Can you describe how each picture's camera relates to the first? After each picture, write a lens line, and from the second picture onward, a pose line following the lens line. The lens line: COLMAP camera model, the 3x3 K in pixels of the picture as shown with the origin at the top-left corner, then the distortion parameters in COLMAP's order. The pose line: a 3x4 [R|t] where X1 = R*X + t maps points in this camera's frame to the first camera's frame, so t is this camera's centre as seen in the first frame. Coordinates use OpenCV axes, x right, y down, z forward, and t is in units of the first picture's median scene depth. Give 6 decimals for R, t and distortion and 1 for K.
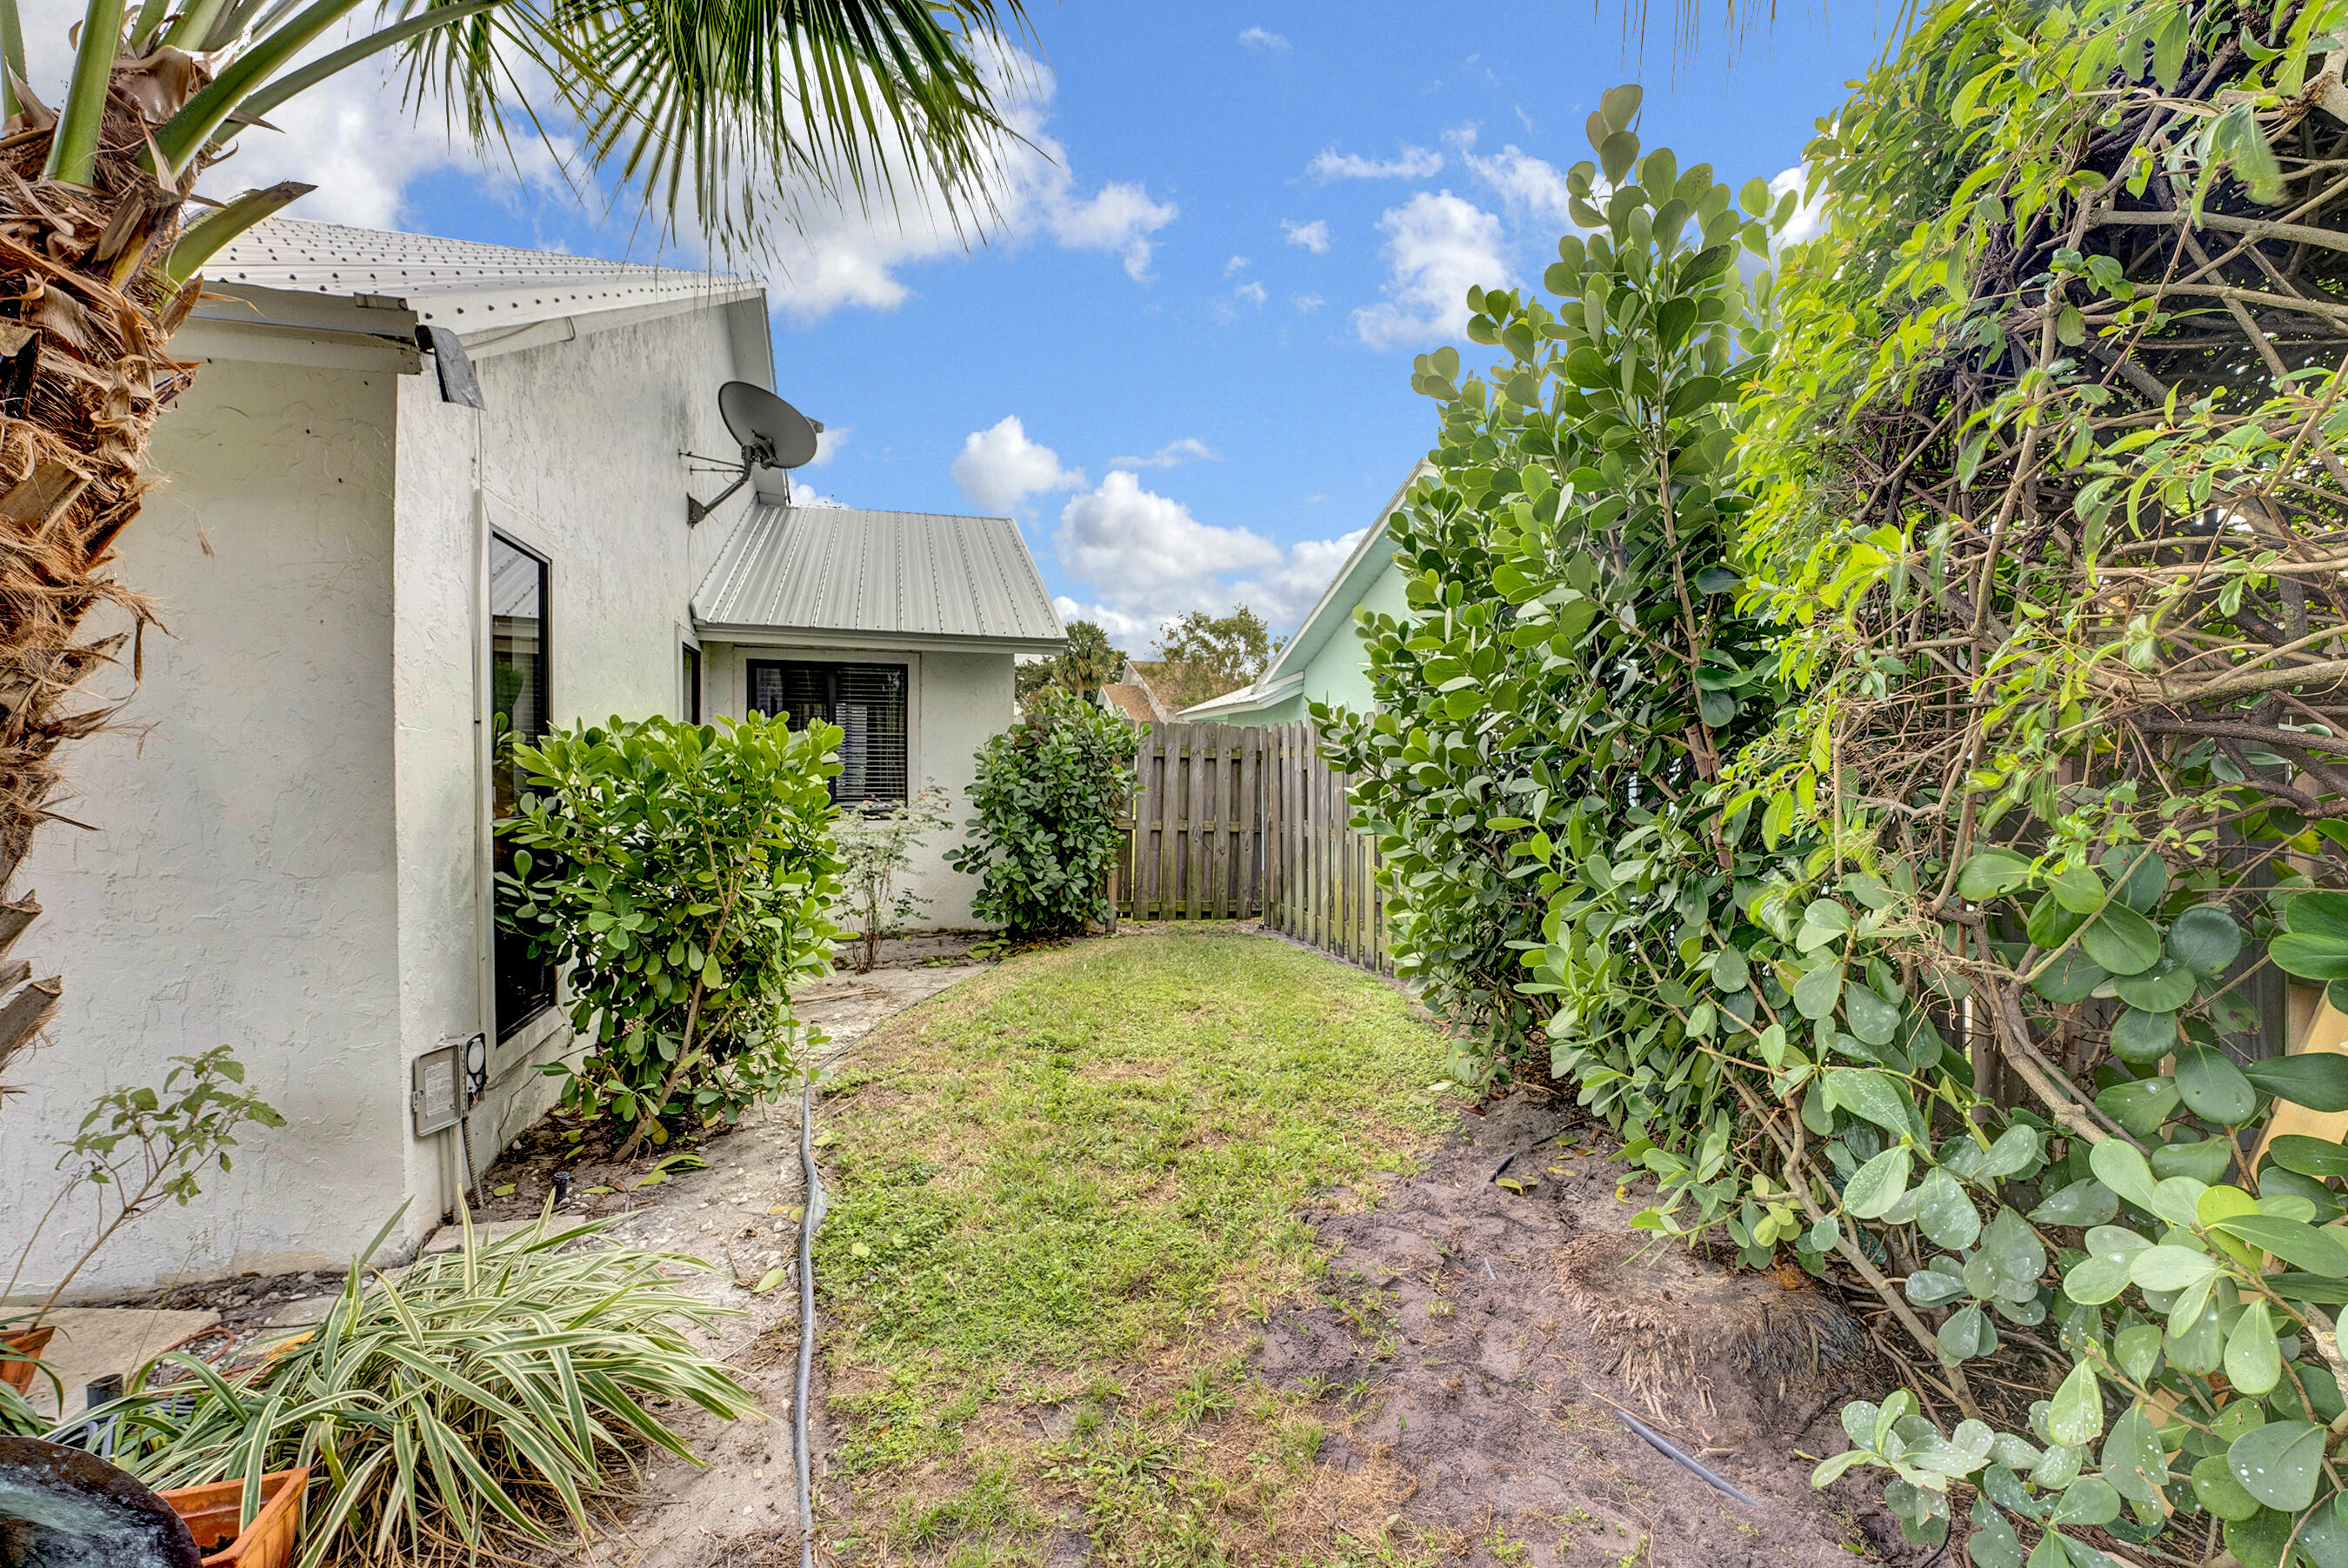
lens RADIAL K [[955.0, 0, 1174.0], [0, 955.0, 784.0], [0, 0, 1]] dist [-0.032509, 0.000766]
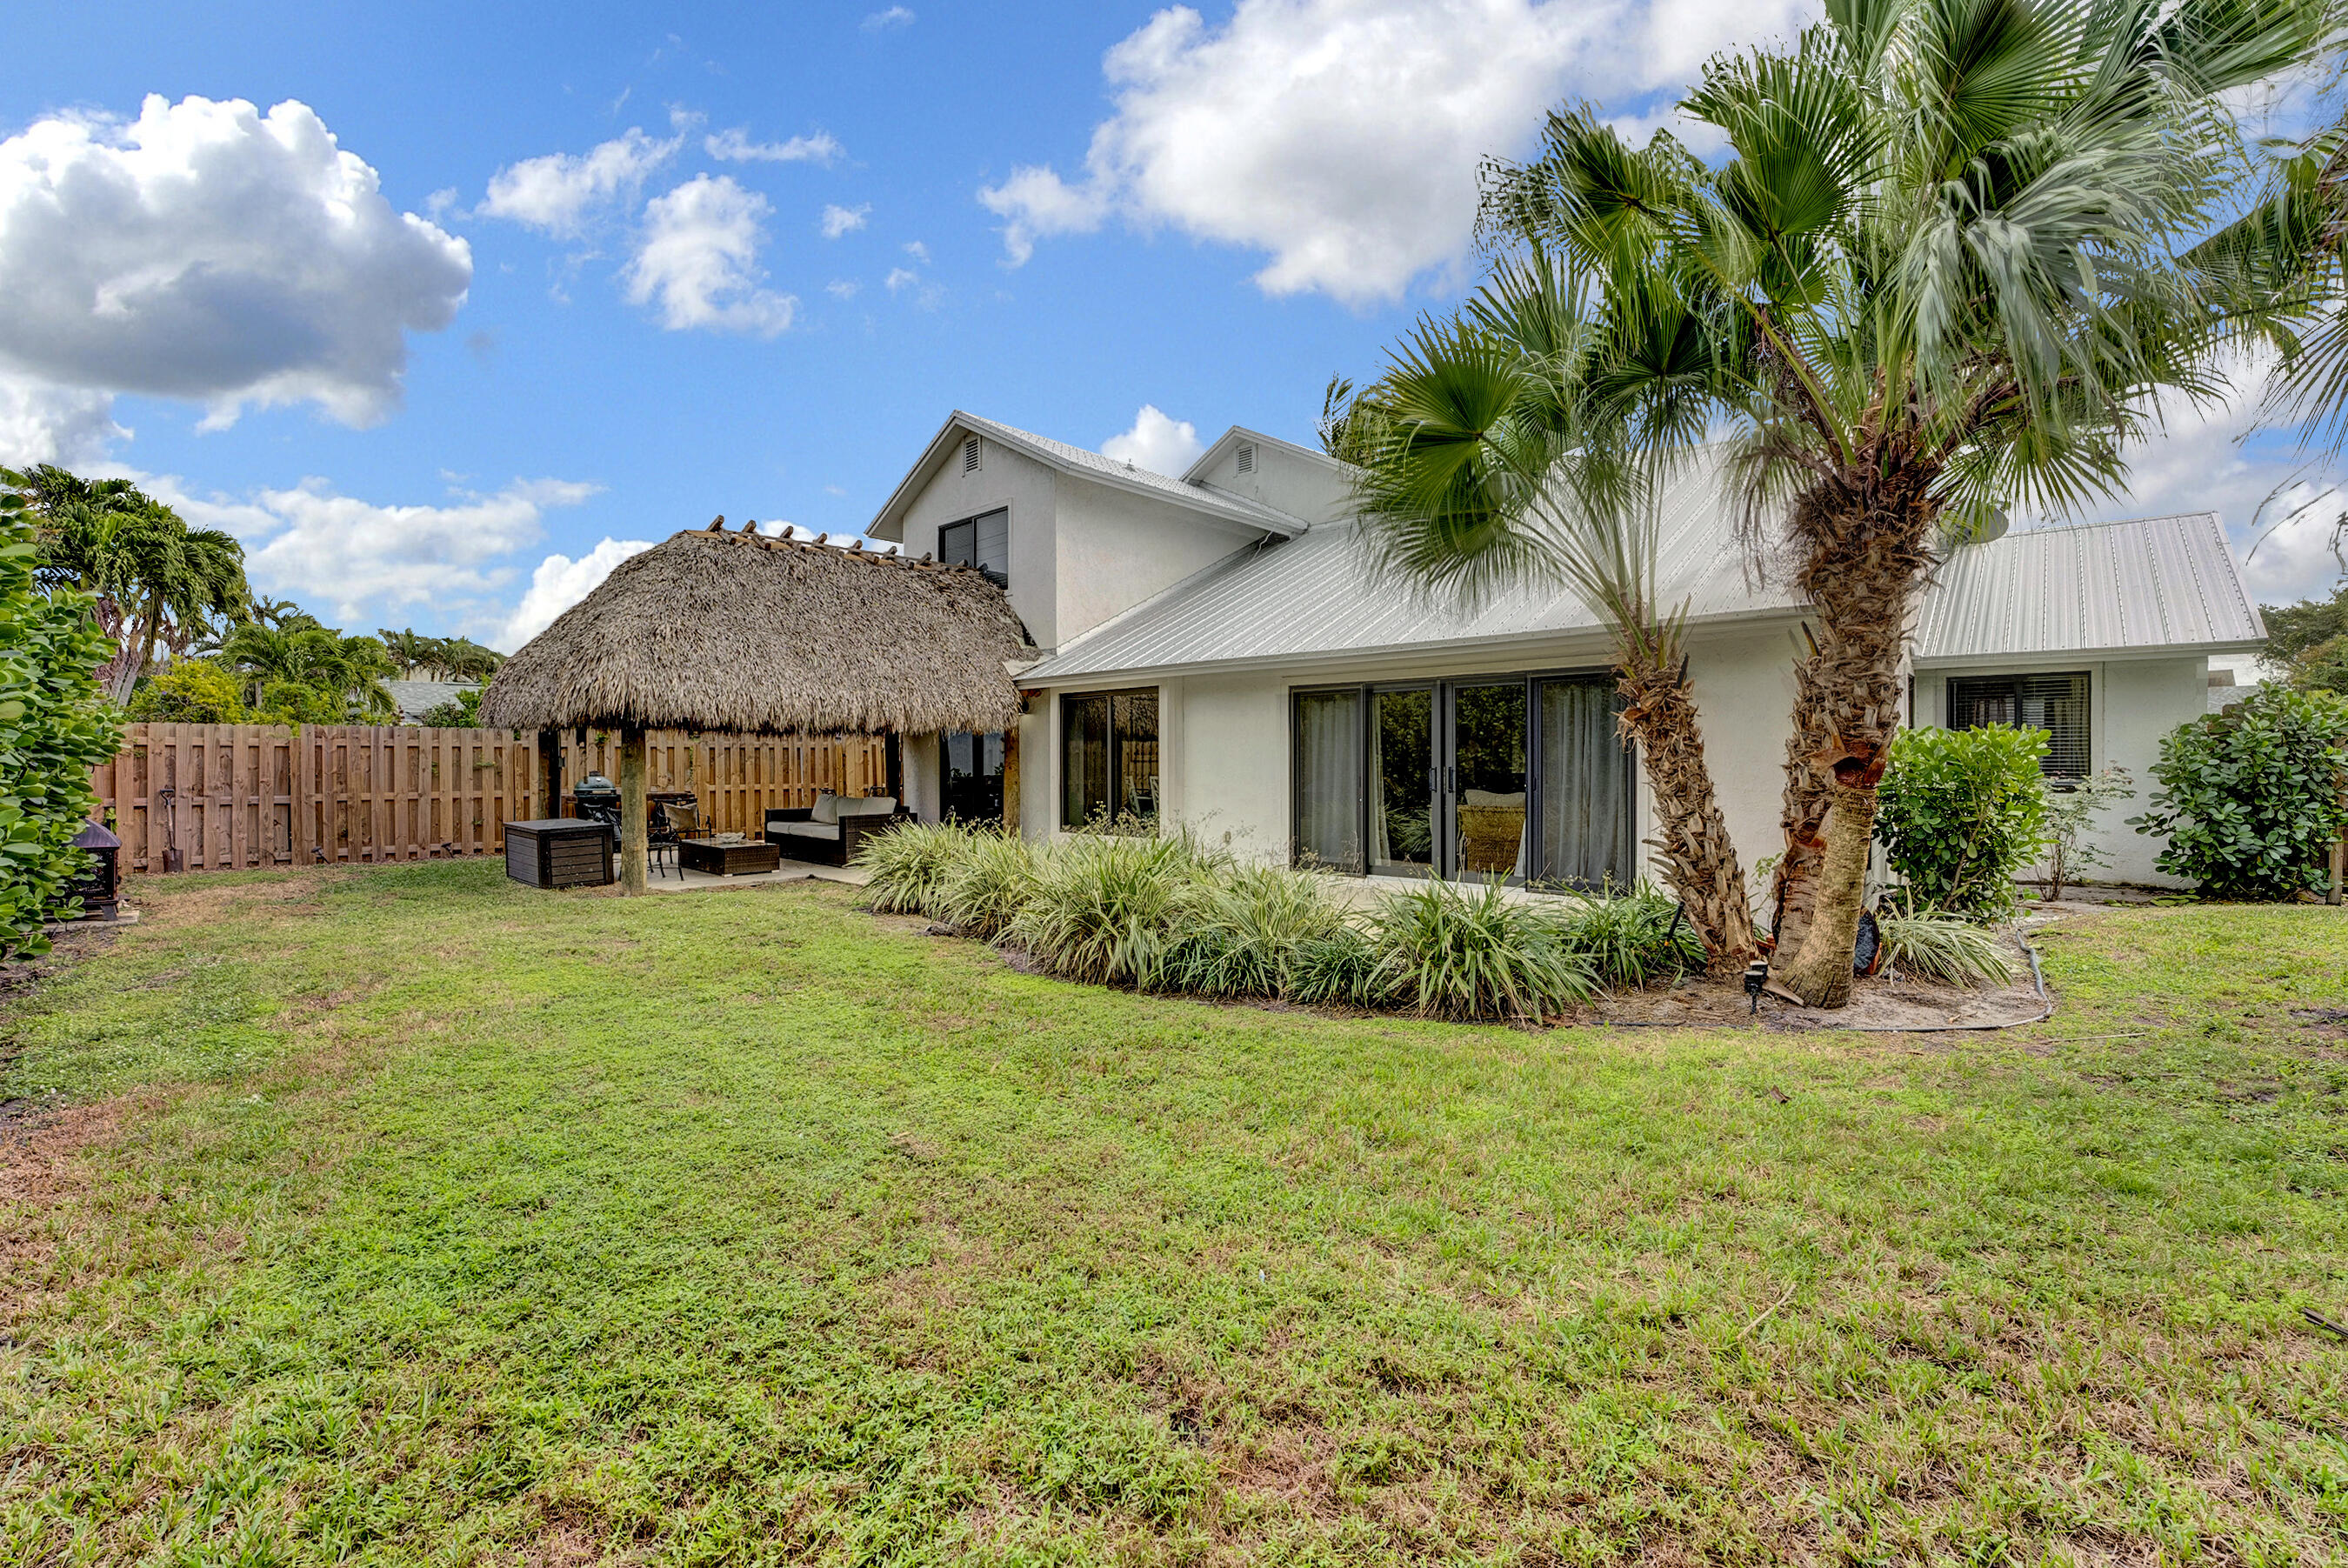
lens RADIAL K [[955.0, 0, 1174.0], [0, 955.0, 784.0], [0, 0, 1]] dist [-0.032509, 0.000766]
pose [[0.495103, 0.008163, -0.868796, 0.197653], [-0.000606, 0.999959, 0.009051, 0.015263], [0.868834, -0.003955, 0.495088, -0.713388]]
